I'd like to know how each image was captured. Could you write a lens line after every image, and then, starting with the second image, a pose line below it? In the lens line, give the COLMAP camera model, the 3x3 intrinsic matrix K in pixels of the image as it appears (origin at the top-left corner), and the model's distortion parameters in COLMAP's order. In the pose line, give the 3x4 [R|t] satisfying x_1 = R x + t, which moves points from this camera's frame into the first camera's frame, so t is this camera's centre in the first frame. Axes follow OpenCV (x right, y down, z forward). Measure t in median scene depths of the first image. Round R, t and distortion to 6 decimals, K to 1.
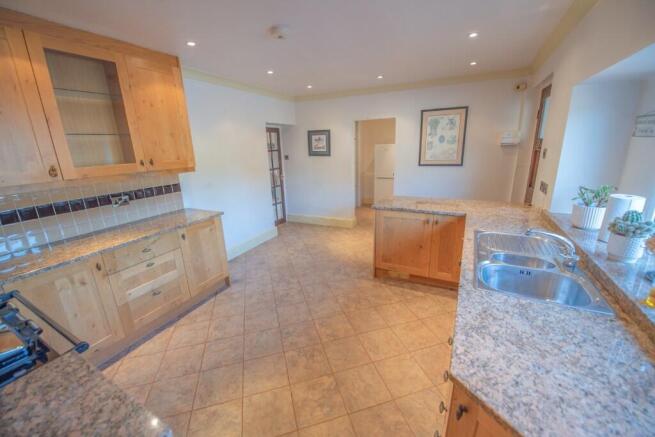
lens RADIAL K [[257.5, 0, 325.9], [0, 257.5, 219.7], [0, 0, 1]] dist [-0.000800, -0.000056]
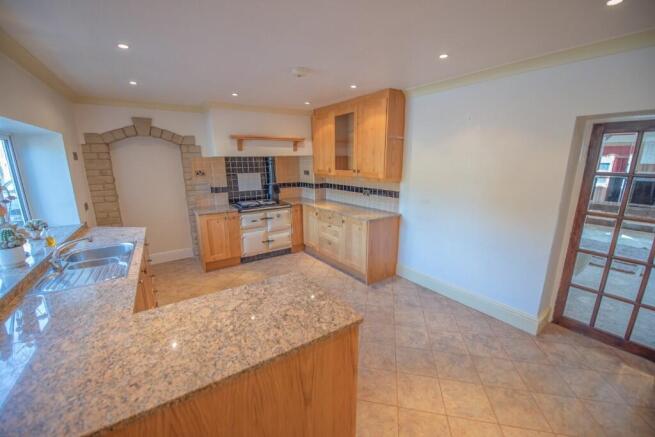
lens RADIAL K [[257.5, 0, 325.9], [0, 257.5, 219.7], [0, 0, 1]] dist [-0.000800, -0.000056]
pose [[-0.465866, 0.243803, -0.850605, 0.741777], [-0.224472, 0.897284, 0.380123, -0.476315], [0.855910, 0.368024, -0.363287, 1.418084]]
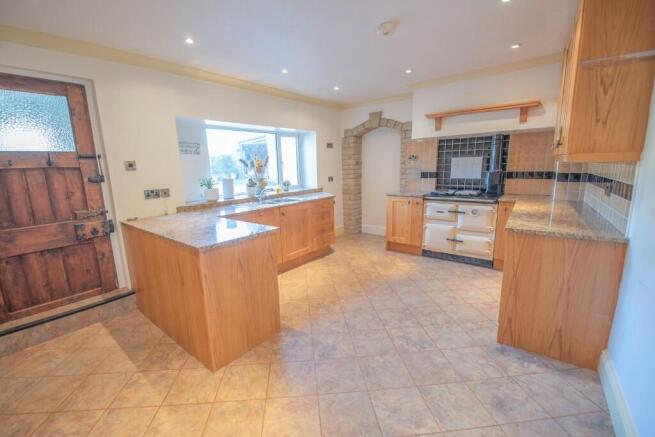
lens RADIAL K [[284.1, 0, 327.5], [0, 284.1, 218.5], [0, 0, 1]] dist [-0.001276, -0.000246]
pose [[-0.984486, 0.036037, 0.171724, -0.102446], [0.110123, 0.888830, 0.444808, -0.467753], [-0.136604, 0.456818, -0.879009, 1.901346]]
